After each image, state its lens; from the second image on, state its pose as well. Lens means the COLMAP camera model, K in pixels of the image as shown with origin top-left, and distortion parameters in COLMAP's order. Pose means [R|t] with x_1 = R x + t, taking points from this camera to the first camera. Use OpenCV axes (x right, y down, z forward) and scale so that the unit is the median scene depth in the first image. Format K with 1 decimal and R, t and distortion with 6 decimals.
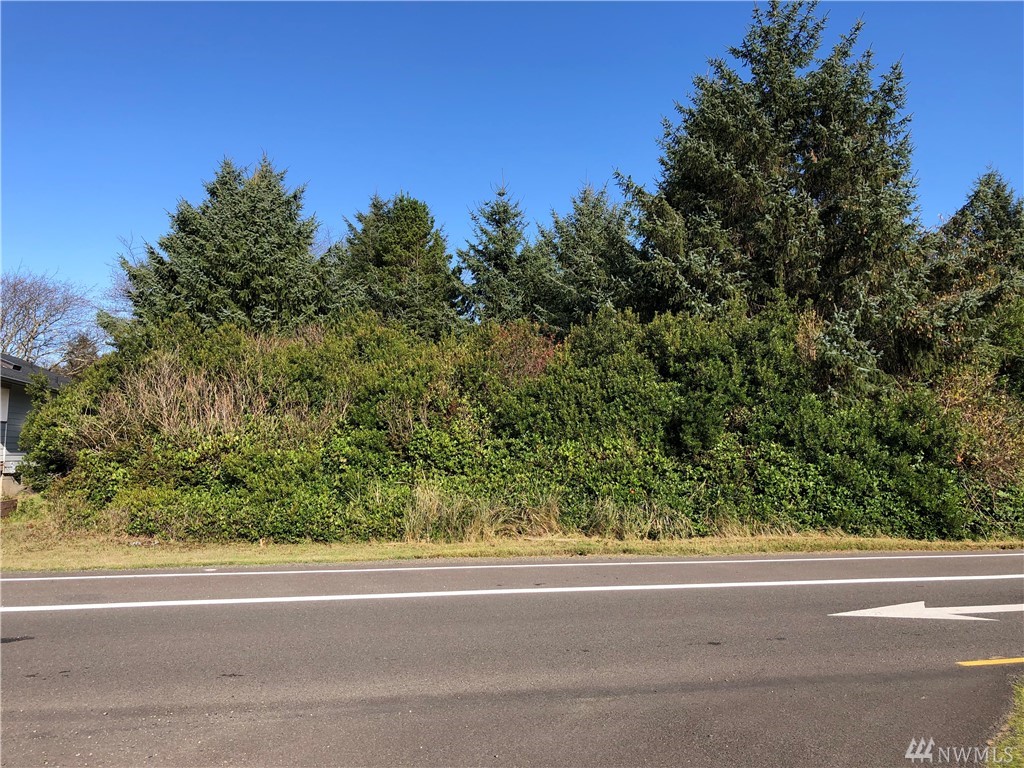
lens RADIAL K [[834.4, 0, 514.0], [0, 834.4, 373.4], [0, 0, 1]] dist [0.039512, -0.054212]
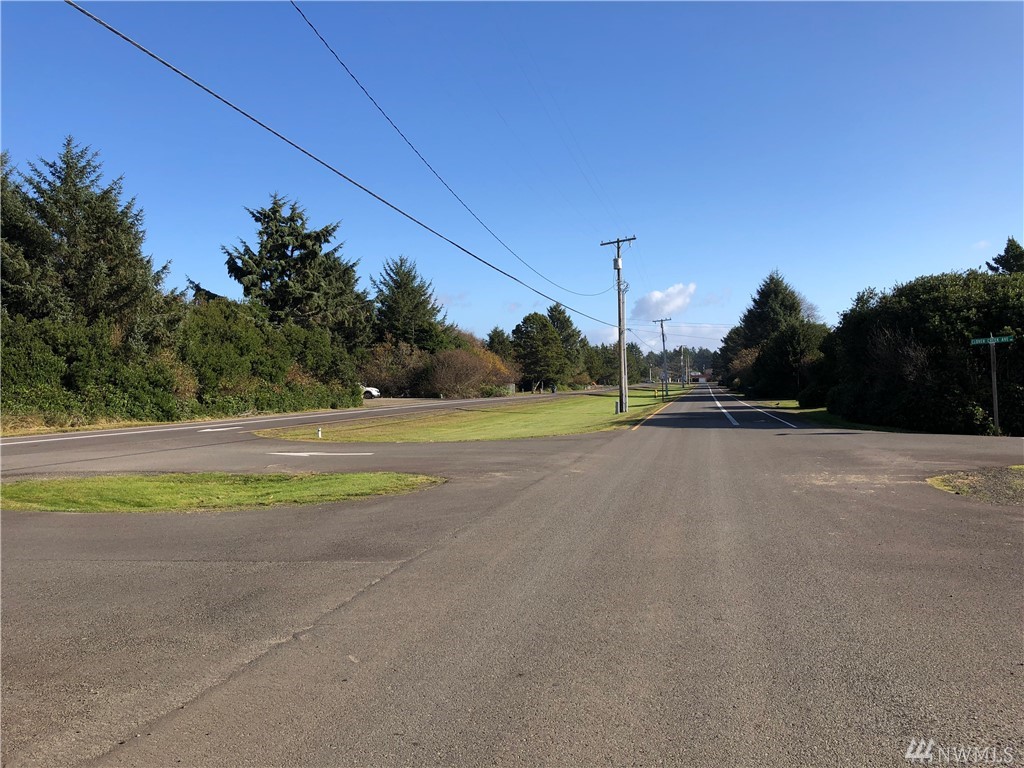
lens RADIAL K [[834.4, 0, 526.2], [0, 834.4, 377.1], [0, 0, 1]] dist [0.039512, -0.054212]
pose [[0.462750, -0.006442, 0.886465, -1.231975], [-0.077950, 0.995805, 0.047928, -0.140626], [-0.883055, -0.091279, 0.460306, -1.103182]]
